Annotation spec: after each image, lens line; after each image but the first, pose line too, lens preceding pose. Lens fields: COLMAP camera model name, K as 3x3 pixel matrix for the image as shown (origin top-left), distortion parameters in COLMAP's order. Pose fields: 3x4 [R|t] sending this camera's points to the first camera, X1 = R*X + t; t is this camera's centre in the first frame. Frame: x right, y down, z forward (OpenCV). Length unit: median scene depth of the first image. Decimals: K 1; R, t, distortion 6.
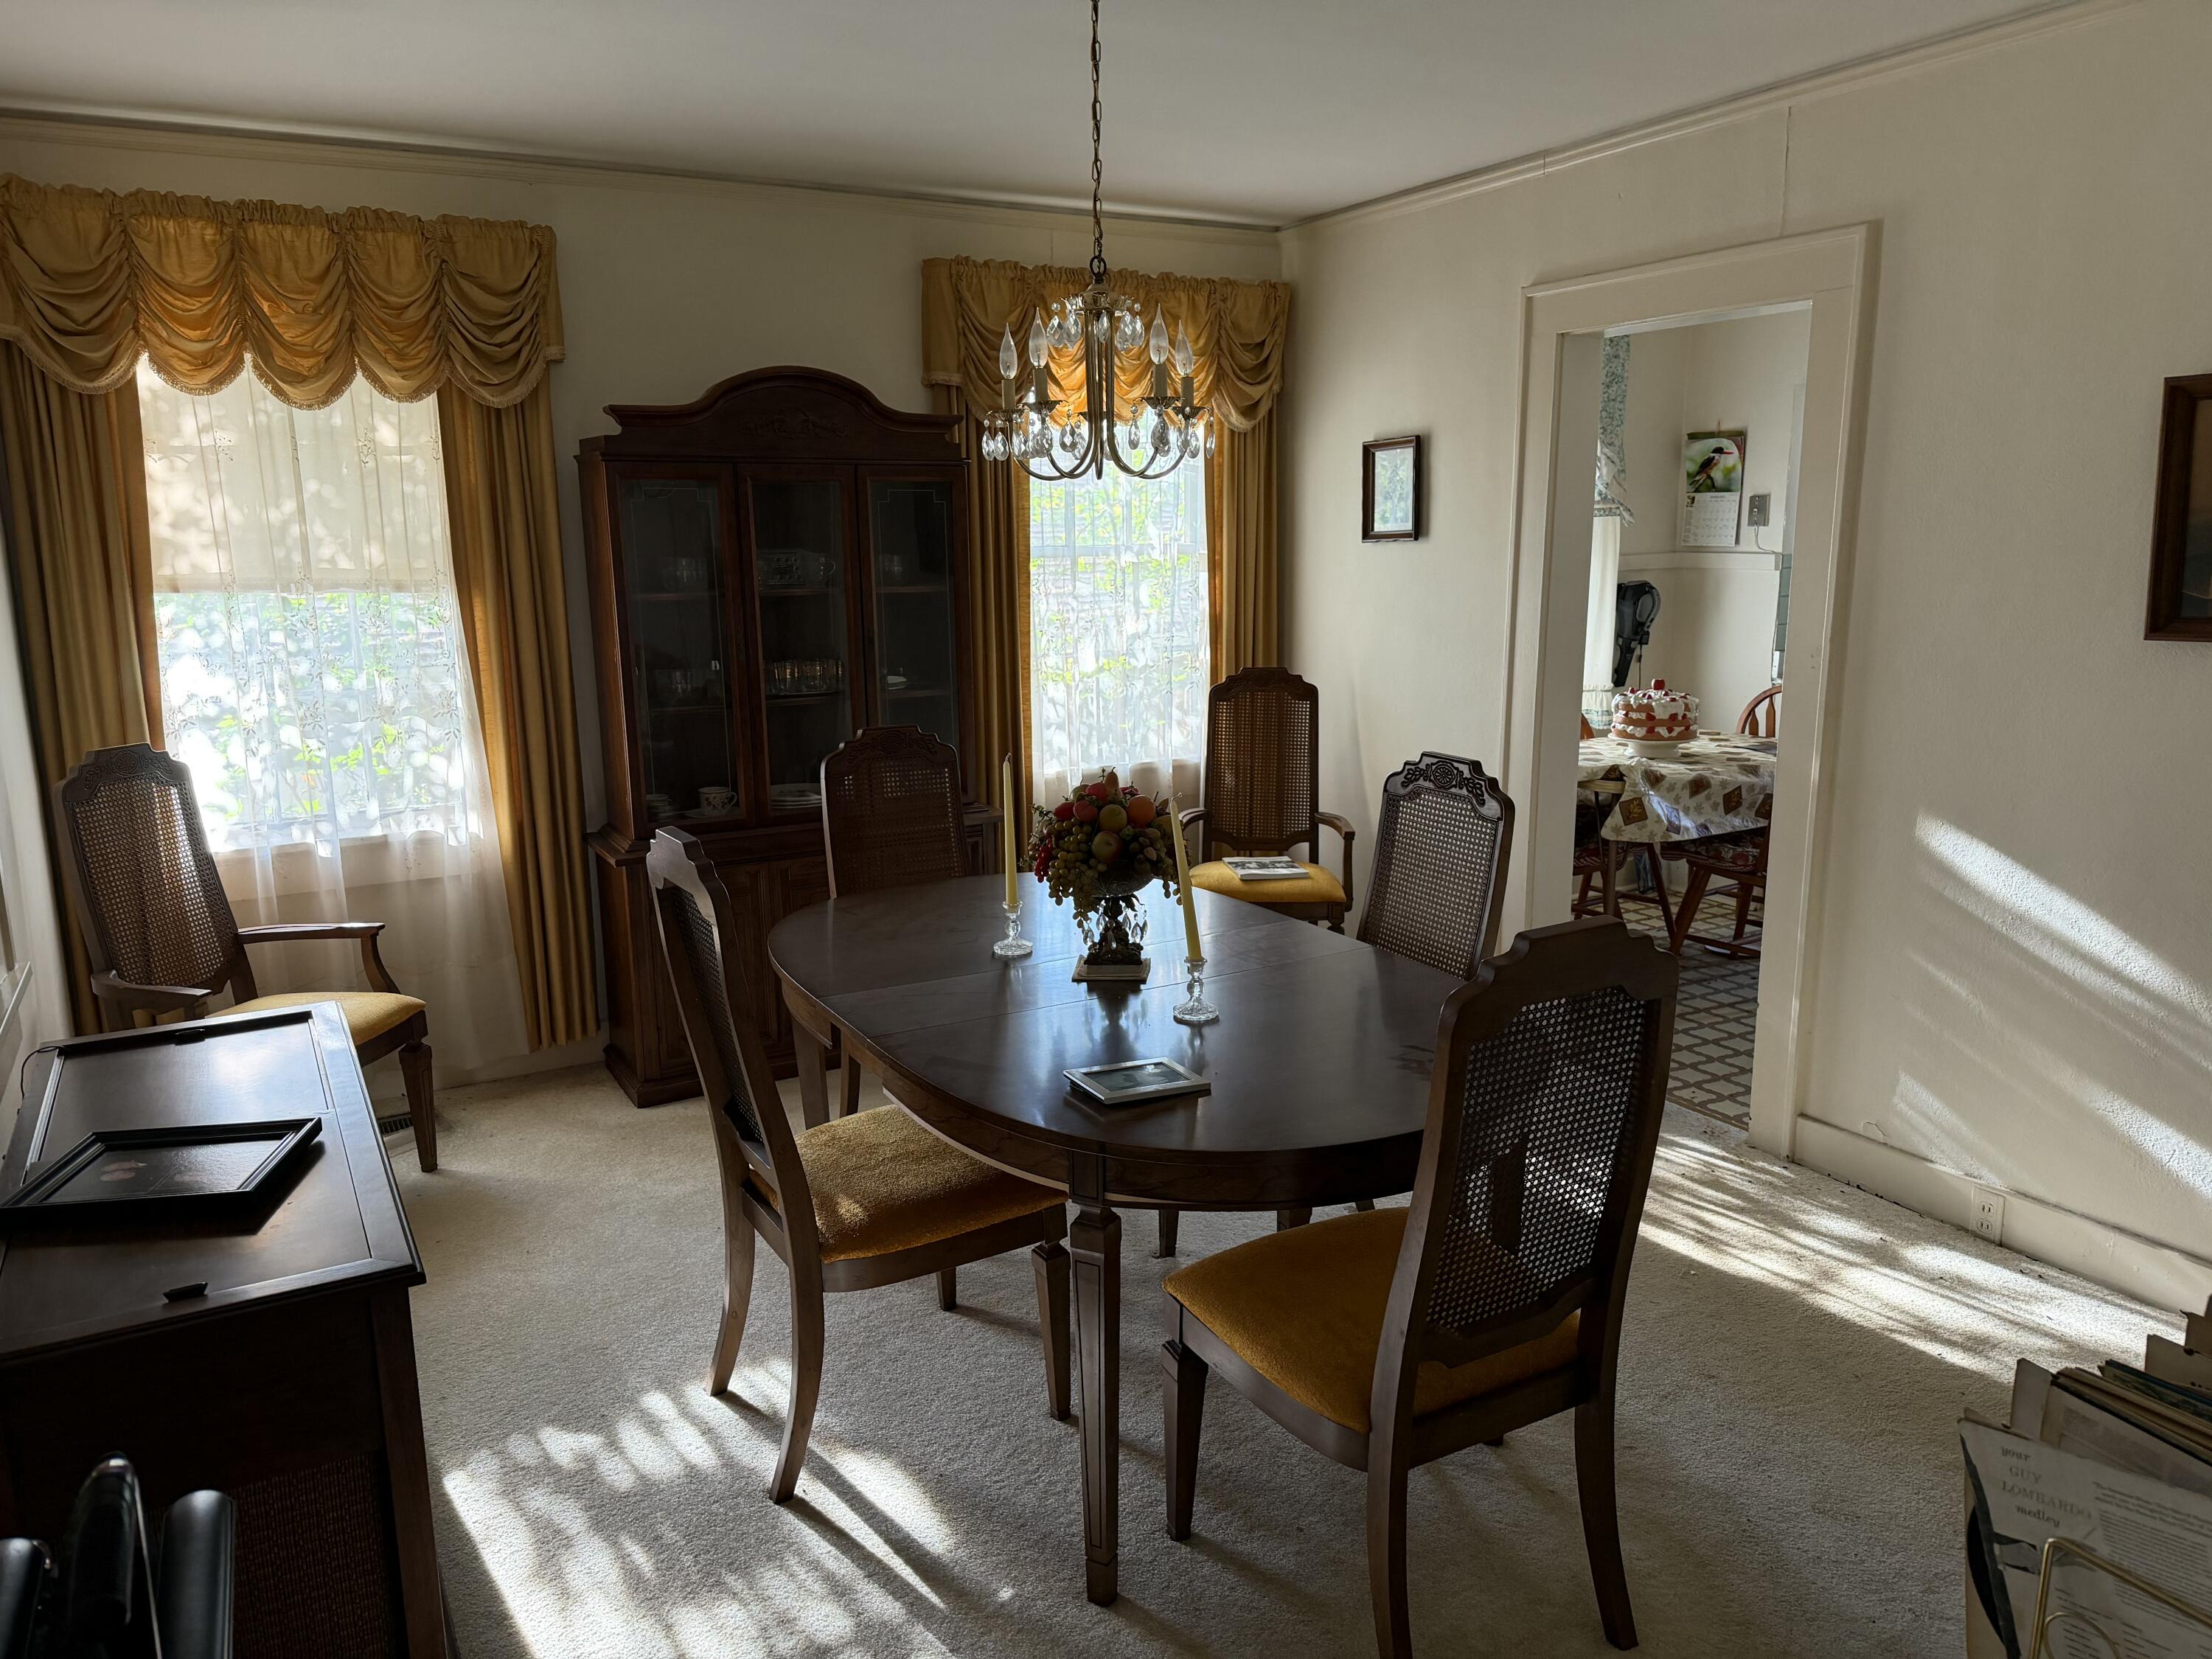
lens RADIAL K [[1564.0, 0, 1088.2], [0, 1564.0, 829.5], [0, 0, 1]] dist [-0.005361, -0.006377]
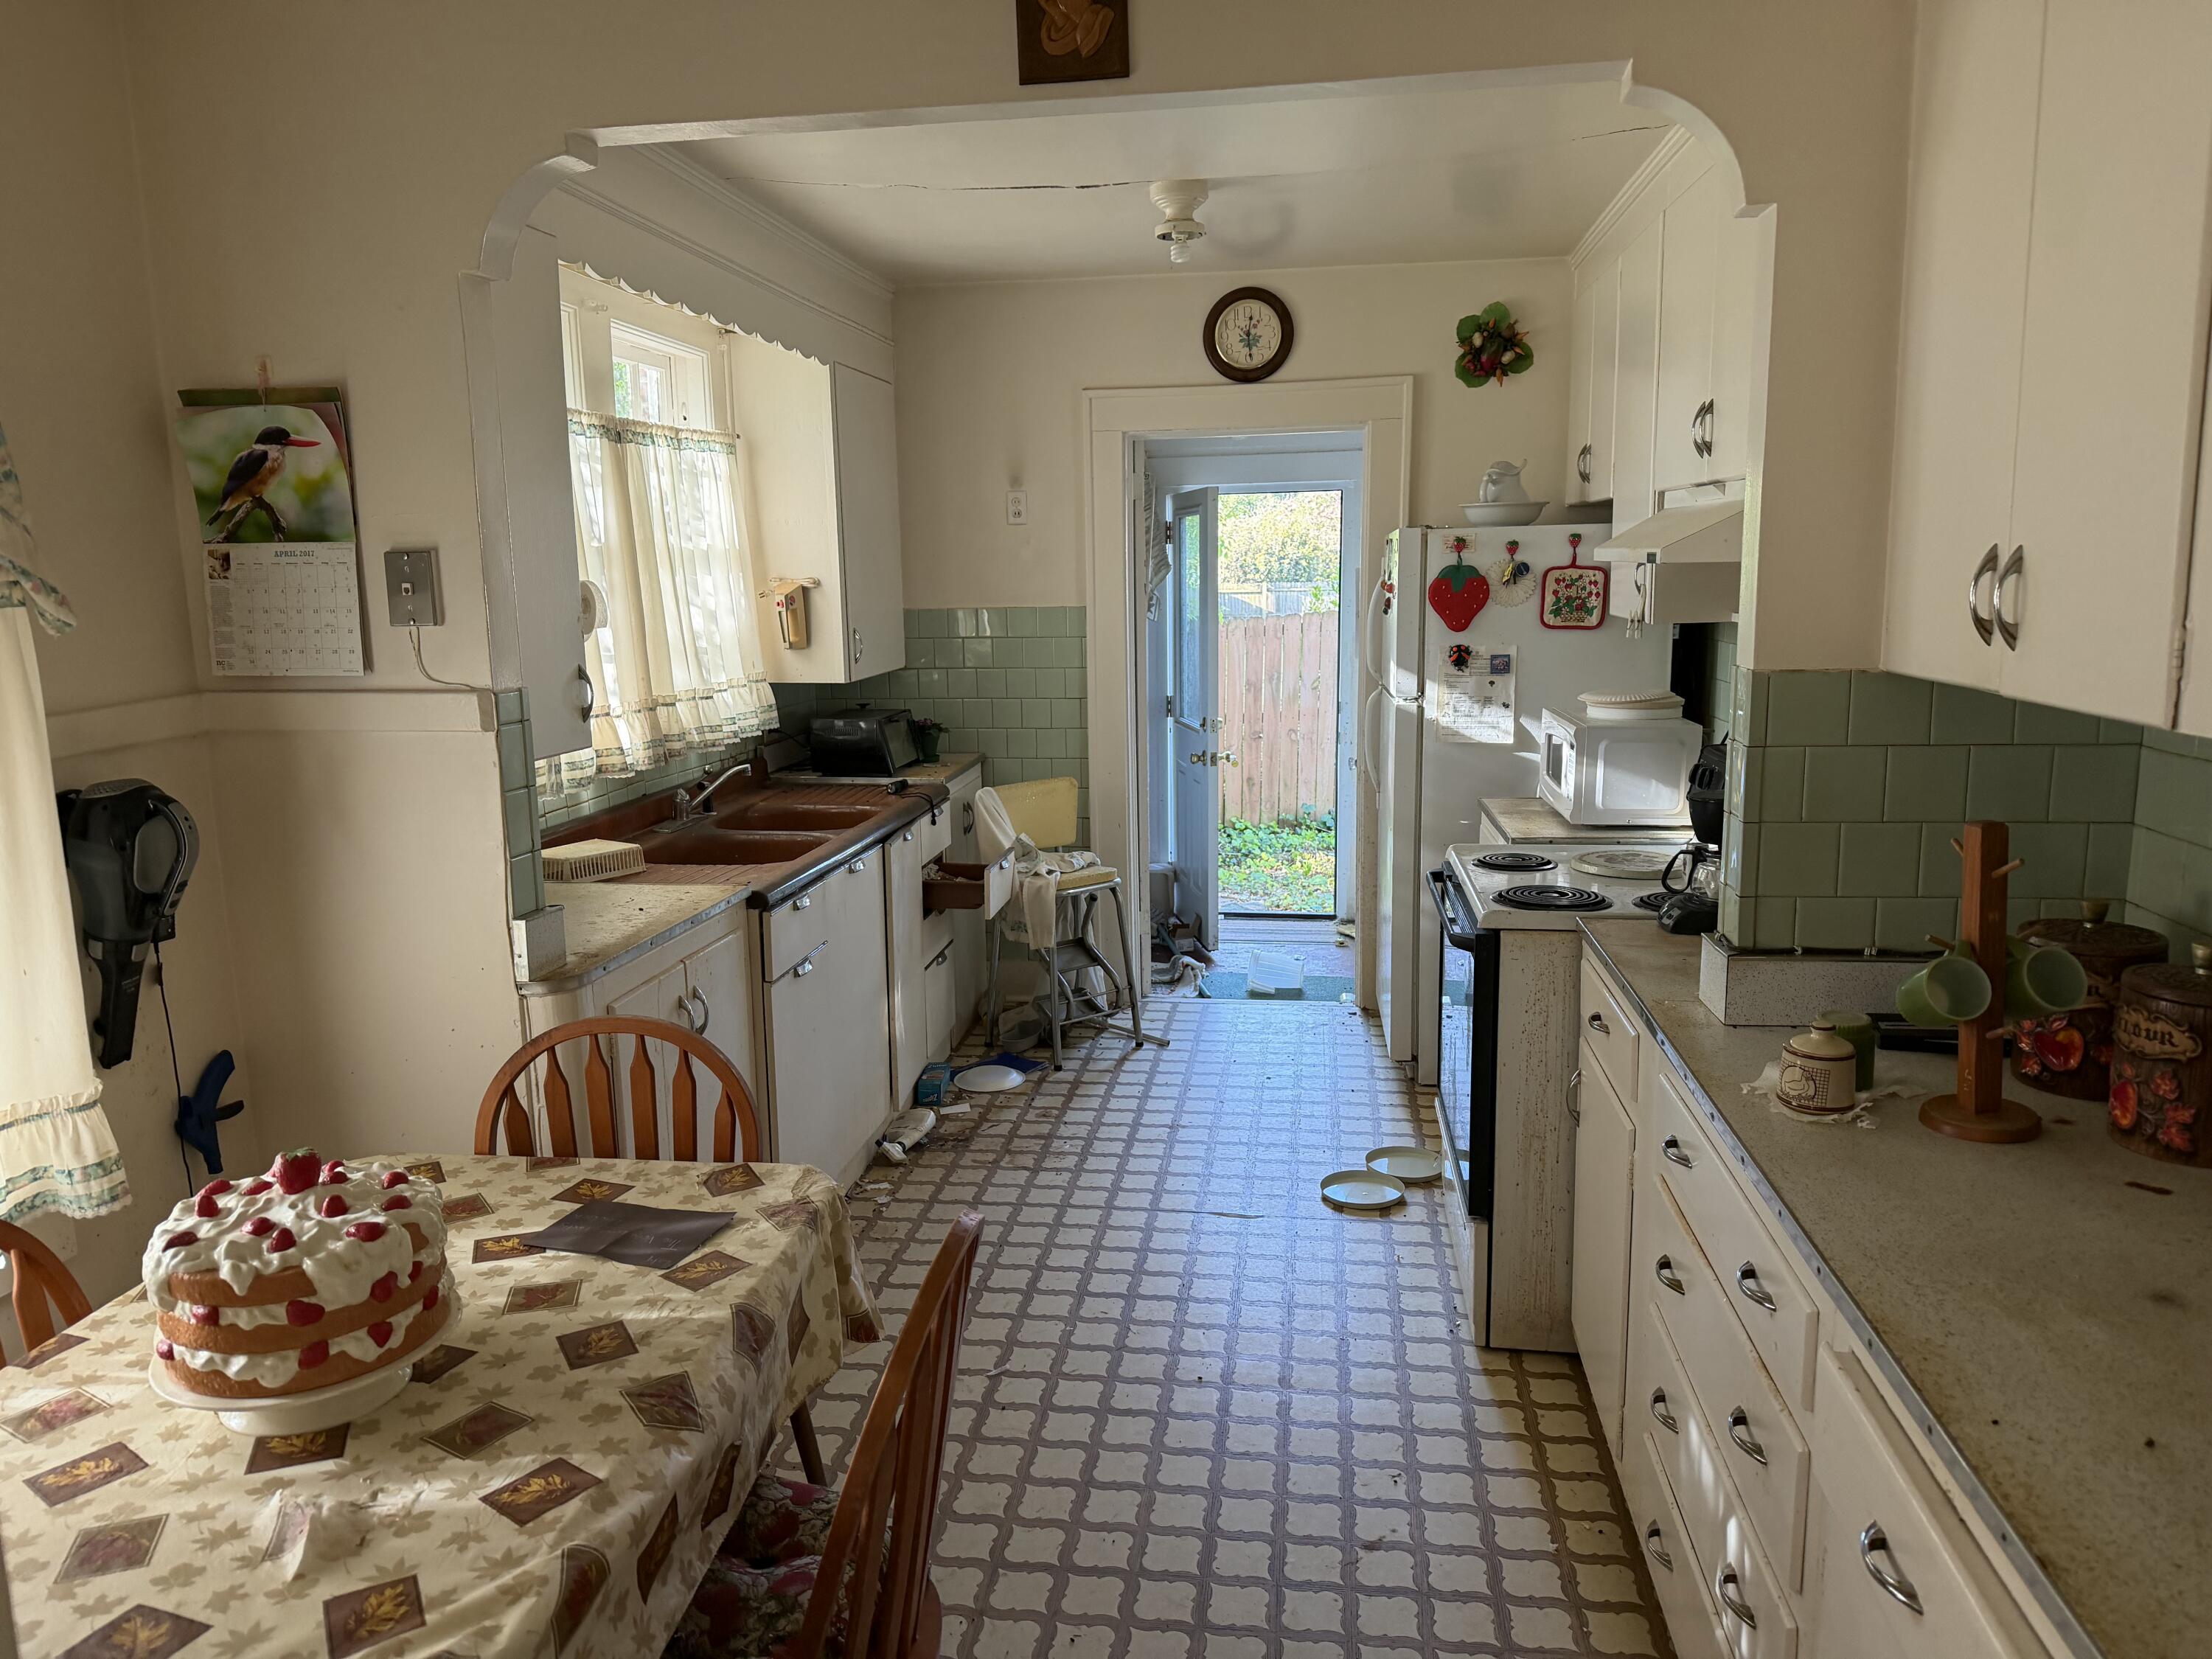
lens RADIAL K [[1564.0, 0, 1090.8], [0, 1564.0, 852.5], [0, 0, 1]] dist [-0.005361, -0.006377]
pose [[0.598180, -0.149307, 0.787330, 0.201375], [0.165282, 0.984352, 0.061096, -0.129573], [-0.784132, 0.093585, 0.613498, 0.607951]]
